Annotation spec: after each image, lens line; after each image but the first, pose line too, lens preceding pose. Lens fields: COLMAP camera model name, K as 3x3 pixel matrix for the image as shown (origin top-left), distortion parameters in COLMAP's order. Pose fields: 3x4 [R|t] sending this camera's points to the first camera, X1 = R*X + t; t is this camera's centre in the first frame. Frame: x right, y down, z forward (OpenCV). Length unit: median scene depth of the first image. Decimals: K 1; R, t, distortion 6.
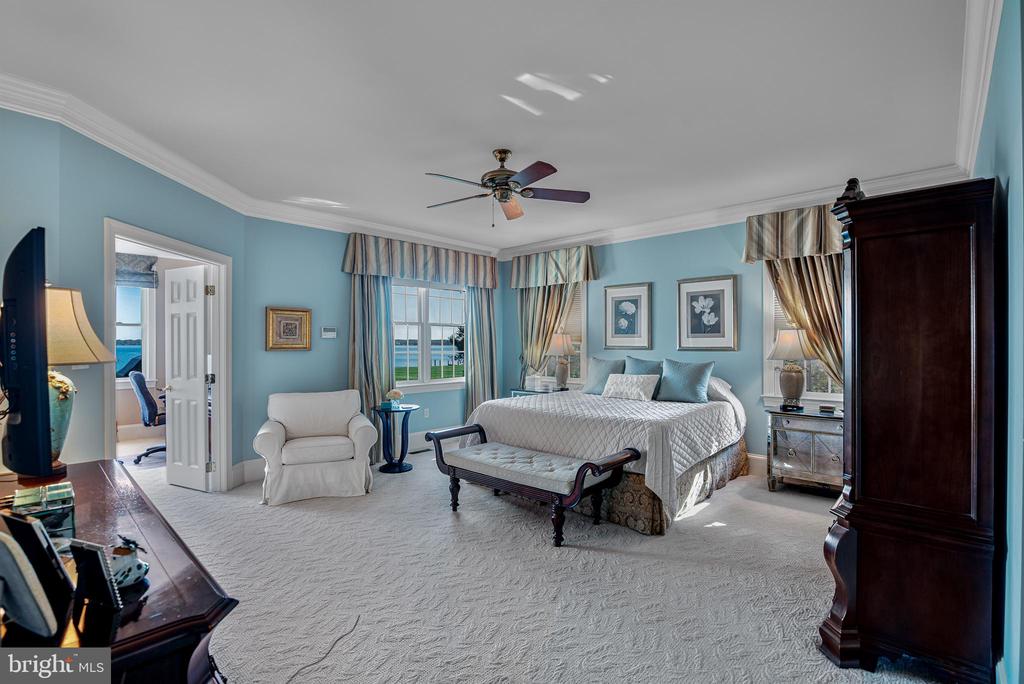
lens RADIAL K [[485.9, 0, 512.0], [0, 485.9, 342.0], [0, 0, 1]] dist [-0.011323, -0.000548]
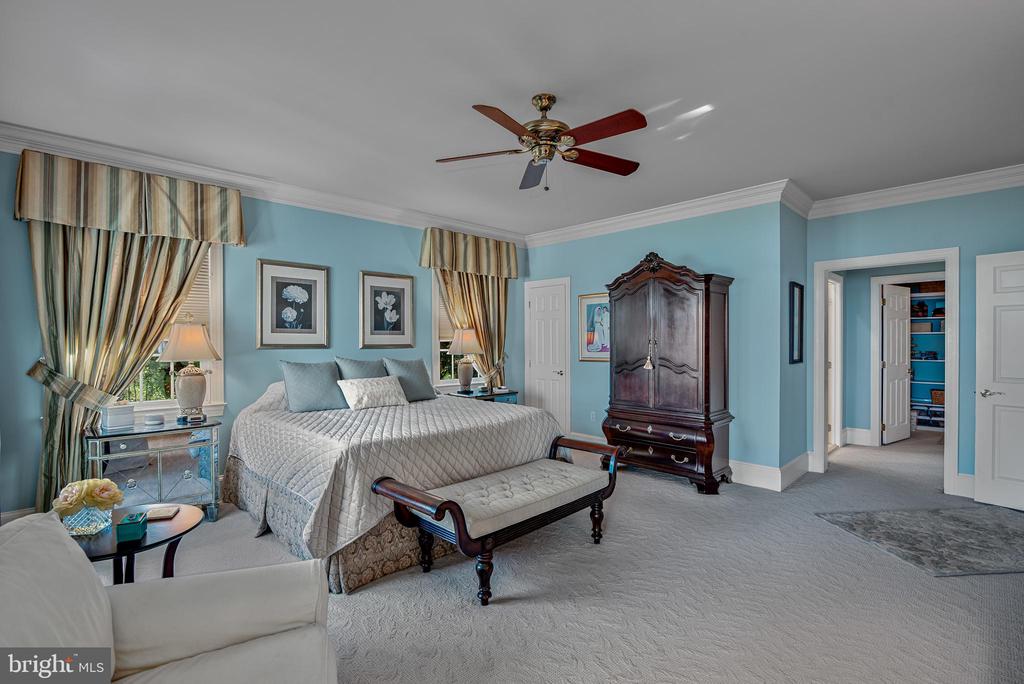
lens RADIAL K [[485.9, 0, 512.0], [0, 485.9, 342.0], [0, 0, 1]] dist [-0.011323, -0.000548]
pose [[0.033656, 0.006331, 0.999413, -0.558132], [0.009036, 0.999937, -0.006639, 0.013391], [-0.999393, 0.009254, 0.033597, 0.710513]]
